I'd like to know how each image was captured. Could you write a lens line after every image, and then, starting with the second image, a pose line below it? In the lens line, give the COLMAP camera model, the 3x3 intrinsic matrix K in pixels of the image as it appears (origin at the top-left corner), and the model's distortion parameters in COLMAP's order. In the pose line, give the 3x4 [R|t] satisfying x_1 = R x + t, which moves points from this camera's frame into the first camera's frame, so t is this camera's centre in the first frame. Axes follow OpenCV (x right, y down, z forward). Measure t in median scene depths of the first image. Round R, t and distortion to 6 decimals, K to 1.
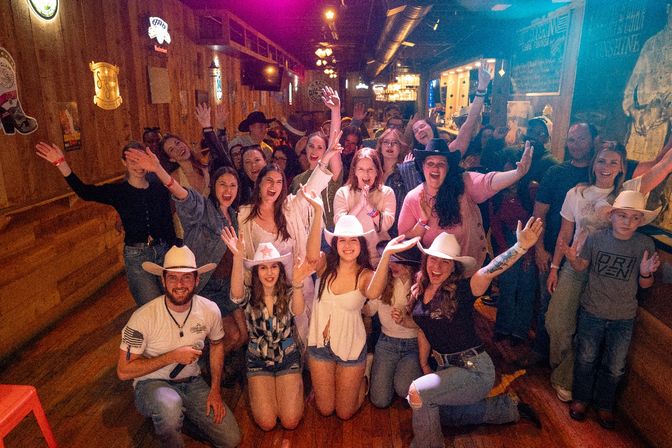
lens RADIAL K [[462.4, 0, 333.8], [0, 462.4, 229.3], [0, 0, 1]] dist [-0.052074, 0.046708]
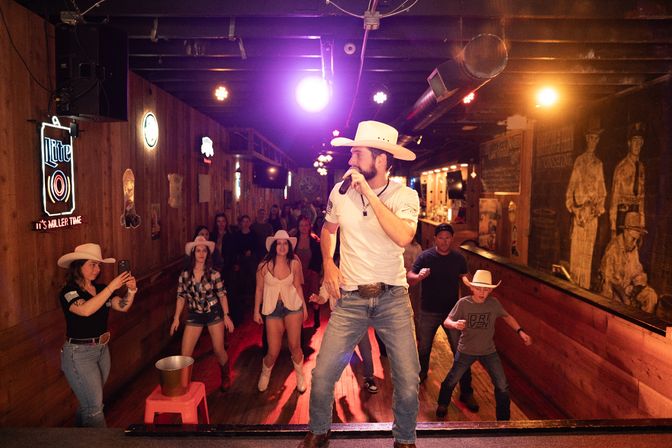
lens RADIAL K [[462.4, 0, 331.9], [0, 462.4, 227.1], [0, 0, 1]] dist [-0.052074, 0.046708]
pose [[0.999252, -0.001475, 0.038636, -0.066562], [0.008992, 0.980739, -0.195117, 0.031825], [-0.037604, 0.195319, 0.980019, -0.185526]]
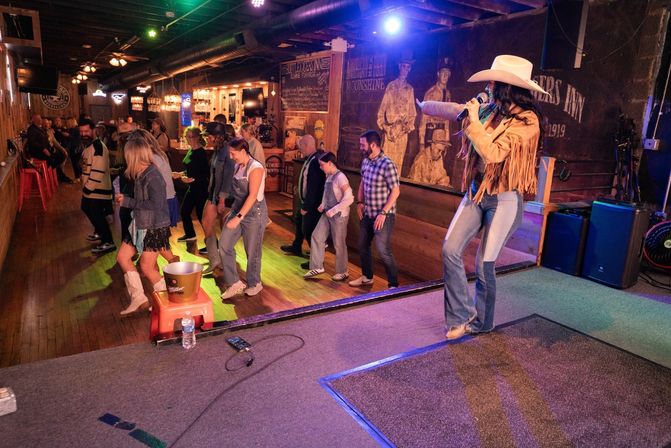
lens RADIAL K [[461.7, 0, 331.1], [0, 461.7, 225.0], [0, 0, 1]] dist [-0.052074, 0.046708]
pose [[0.830036, -0.080835, 0.551821, -0.287711], [0.099956, 0.994981, -0.004600, 0.048462], [-0.548680, 0.058976, 0.833950, -0.145177]]
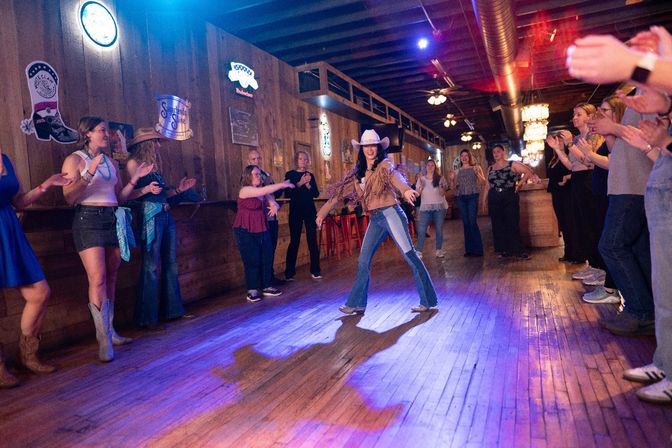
lens RADIAL K [[462.4, 0, 331.4], [0, 462.4, 226.6], [0, 0, 1]] dist [-0.052074, 0.046708]
pose [[0.933630, -0.056188, -0.353805, 0.121593], [-0.019923, 0.977951, -0.207883, 0.088148], [0.357685, 0.201135, 0.911925, 0.153117]]
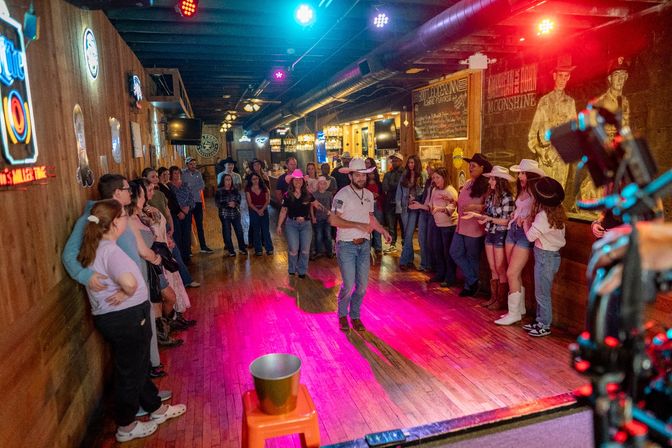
lens RADIAL K [[462.4, 0, 332.3], [0, 462.4, 226.4], [0, 0, 1]] dist [-0.052074, 0.046708]
pose [[0.953668, -0.079539, 0.290158, -0.227917], [0.112201, 0.988871, -0.097702, 0.018136], [-0.279157, 0.125732, 0.951978, -0.050399]]
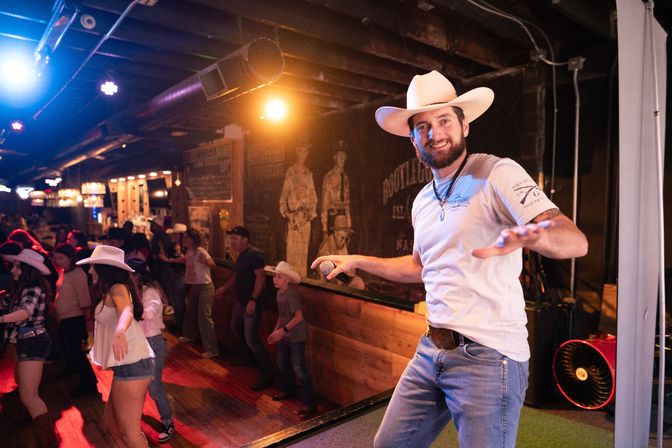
lens RADIAL K [[462.4, 0, 334.1], [0, 462.4, 228.9], [0, 0, 1]] dist [-0.052074, 0.046708]
pose [[0.747973, -0.038511, 0.662611, -0.152374], [0.179014, 0.973025, -0.145523, 0.020095], [-0.639133, 0.227464, 0.734690, -0.121262]]
